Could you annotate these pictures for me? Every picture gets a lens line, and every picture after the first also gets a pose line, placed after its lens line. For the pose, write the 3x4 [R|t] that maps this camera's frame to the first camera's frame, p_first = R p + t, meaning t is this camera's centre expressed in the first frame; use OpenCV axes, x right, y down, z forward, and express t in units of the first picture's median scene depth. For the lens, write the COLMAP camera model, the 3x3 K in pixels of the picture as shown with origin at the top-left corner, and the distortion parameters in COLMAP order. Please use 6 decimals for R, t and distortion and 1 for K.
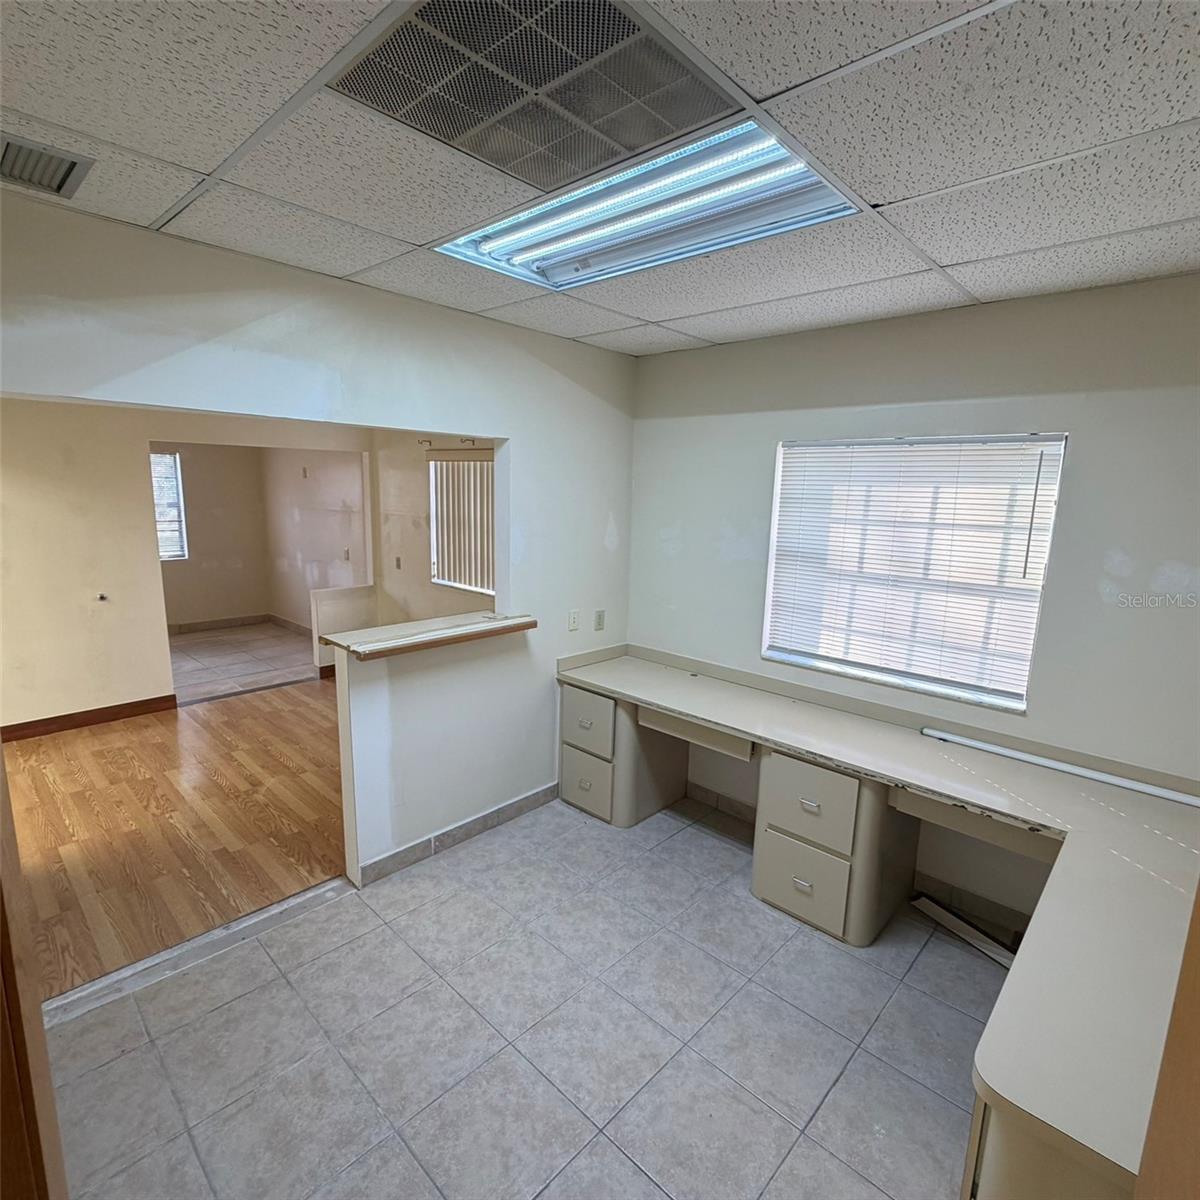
lens RADIAL K [[638.5, 0, 595.7], [0, 638.5, 600.0], [0, 0, 1]] dist [-0.000224, 0.000331]
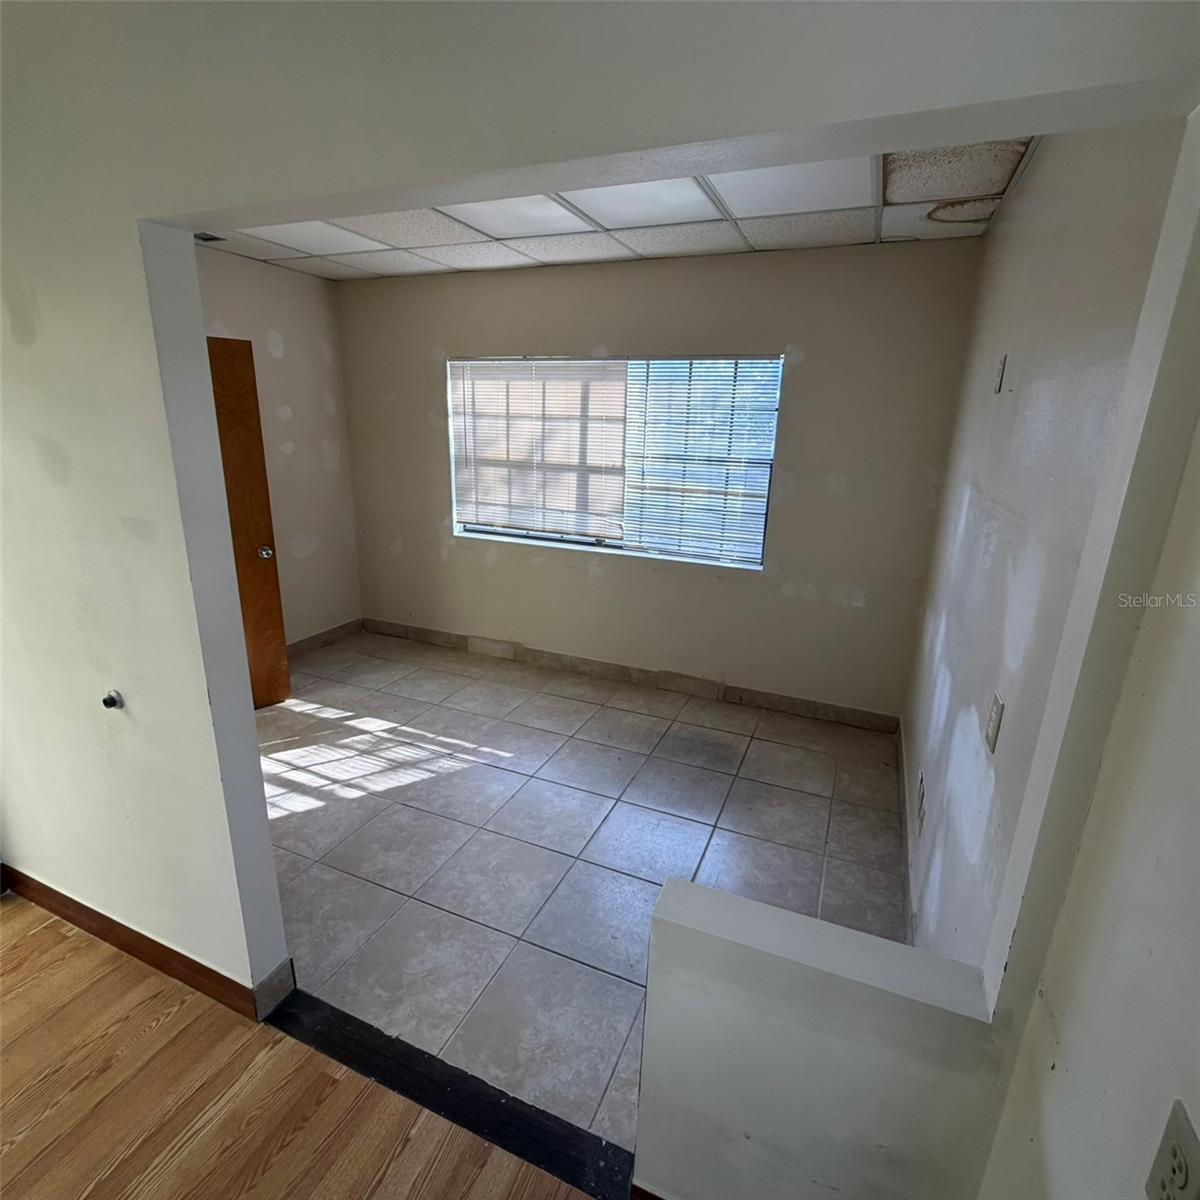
lens RADIAL K [[638.5, 0, 595.7], [0, 638.5, 600.0], [0, 0, 1]] dist [-0.000224, 0.000331]
pose [[0.336404, 0.245918, -0.909041, -0.545118], [-0.184131, 0.963846, 0.192604, -0.289730], [0.923541, 0.102590, 0.369523, 1.743993]]
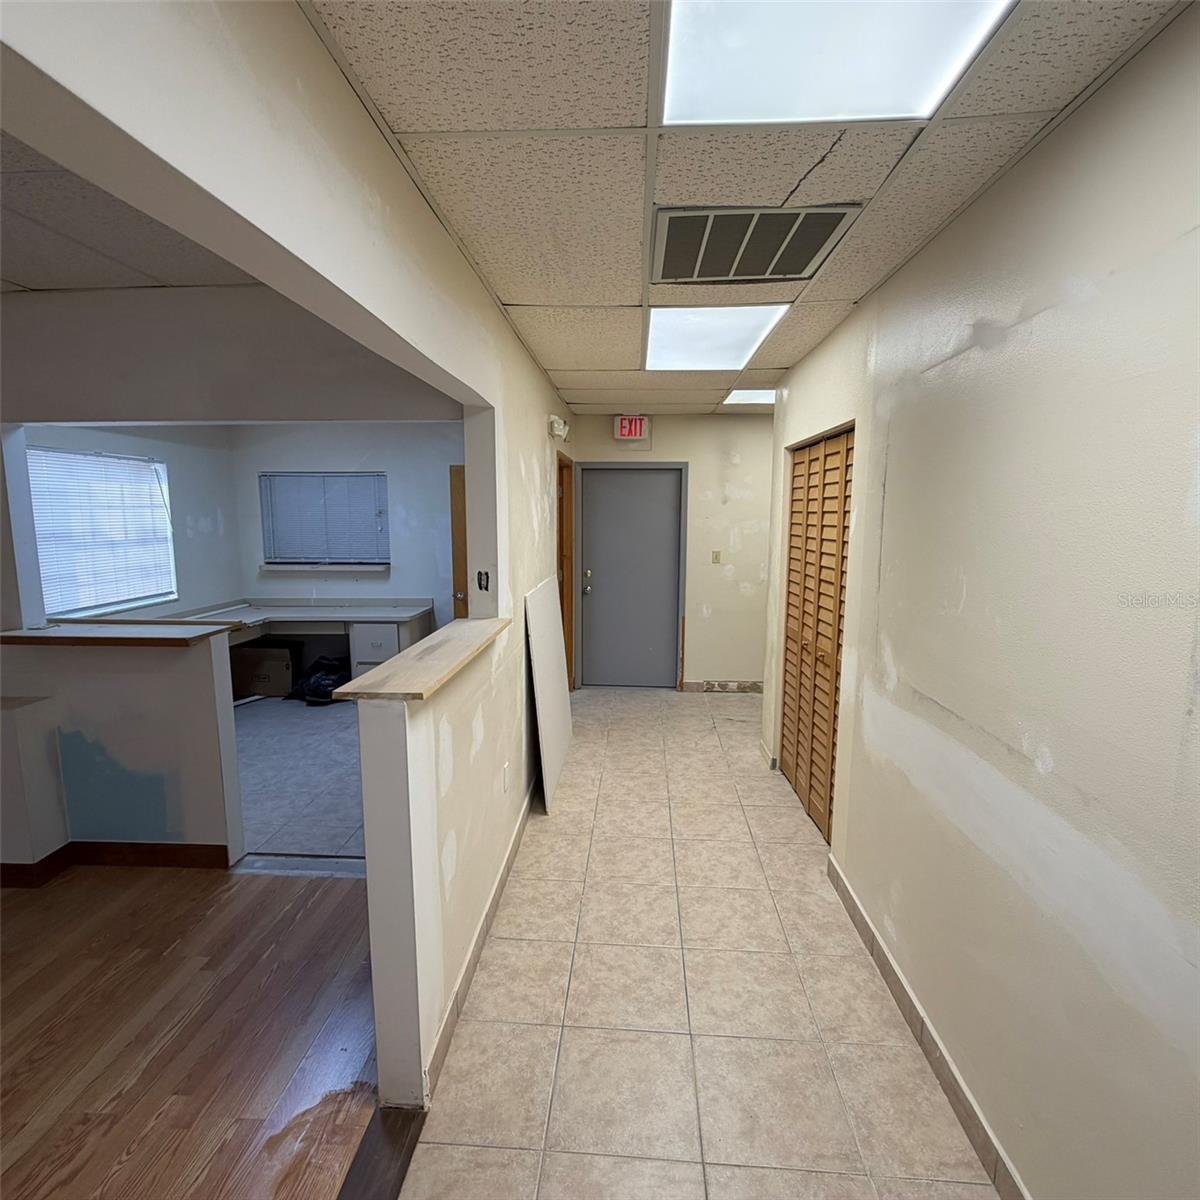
lens RADIAL K [[638.5, 0, 595.7], [0, 638.5, 600.0], [0, 0, 1]] dist [-0.000224, 0.000331]
pose [[-0.638446, -0.130801, 0.758471, -1.482676], [0.119545, 0.956642, 0.265604, -0.171989], [-0.760326, 0.260245, -0.595127, 1.060759]]
